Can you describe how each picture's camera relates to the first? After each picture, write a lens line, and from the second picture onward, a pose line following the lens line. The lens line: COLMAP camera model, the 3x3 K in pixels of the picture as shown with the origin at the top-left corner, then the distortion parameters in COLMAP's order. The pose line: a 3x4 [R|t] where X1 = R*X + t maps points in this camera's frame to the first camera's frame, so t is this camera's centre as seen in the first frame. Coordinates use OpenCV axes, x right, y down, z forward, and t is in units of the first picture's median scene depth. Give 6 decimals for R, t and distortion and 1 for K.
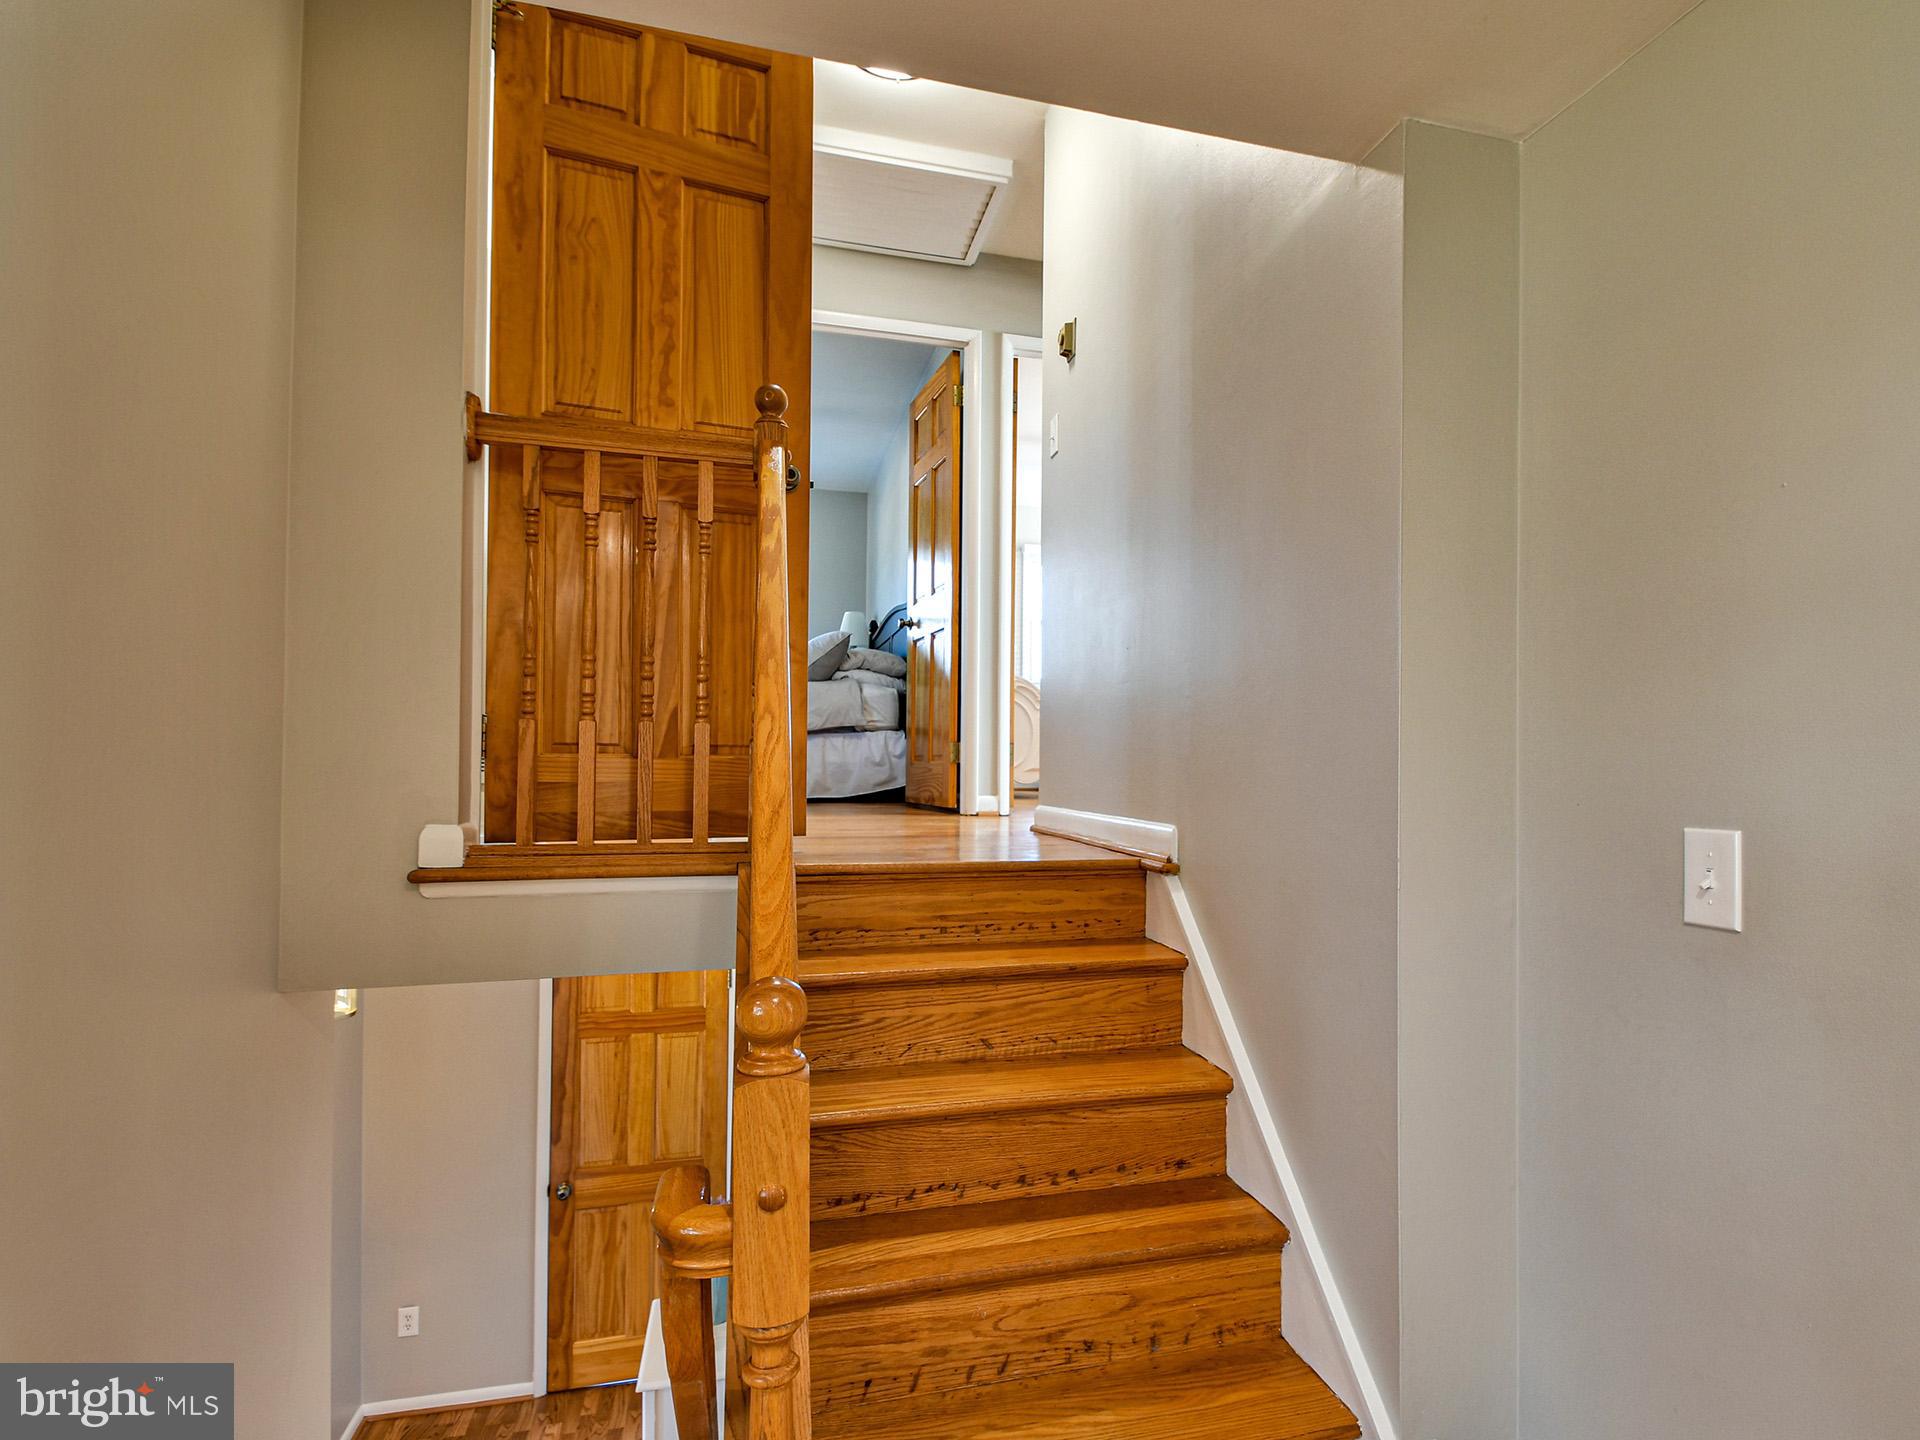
lens RADIAL K [[965.9, 0, 1008.3], [0, 965.9, 788.0], [0, 0, 1]] dist [0.000484, -0.012929]
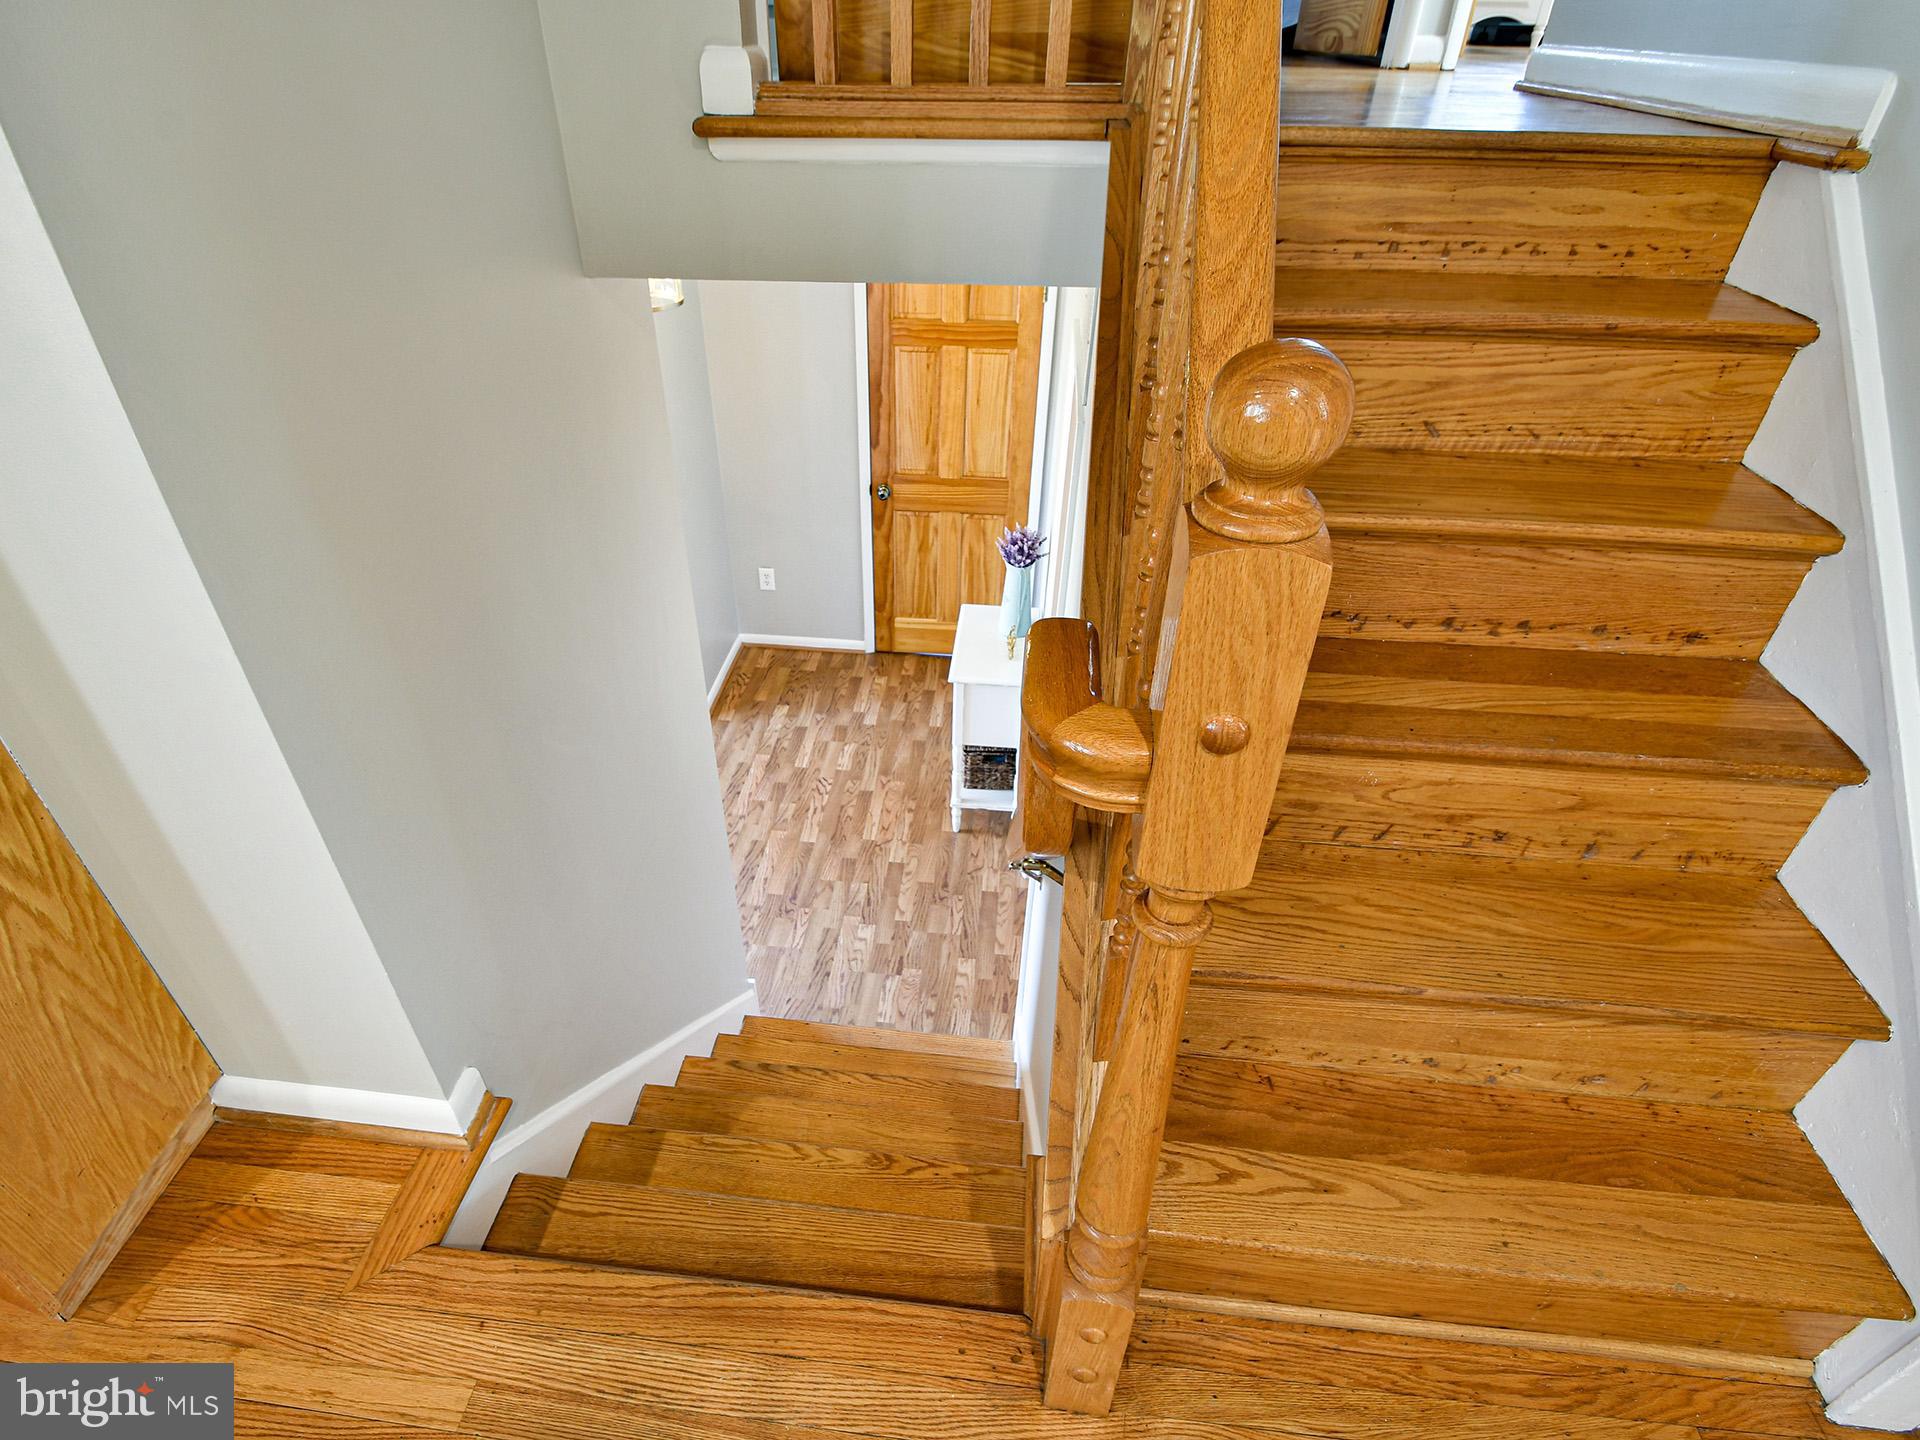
lens RADIAL K [[872.5, 0, 938.8], [0, 872.5, 680.1], [0, 0, 1]] dist [0.038424, -0.028889]
pose [[0.934281, 0.209539, -0.288465, -0.132979], [-0.005635, 0.817653, 0.575684, 0.045083], [0.356492, -0.536225, 0.765098, 0.277591]]
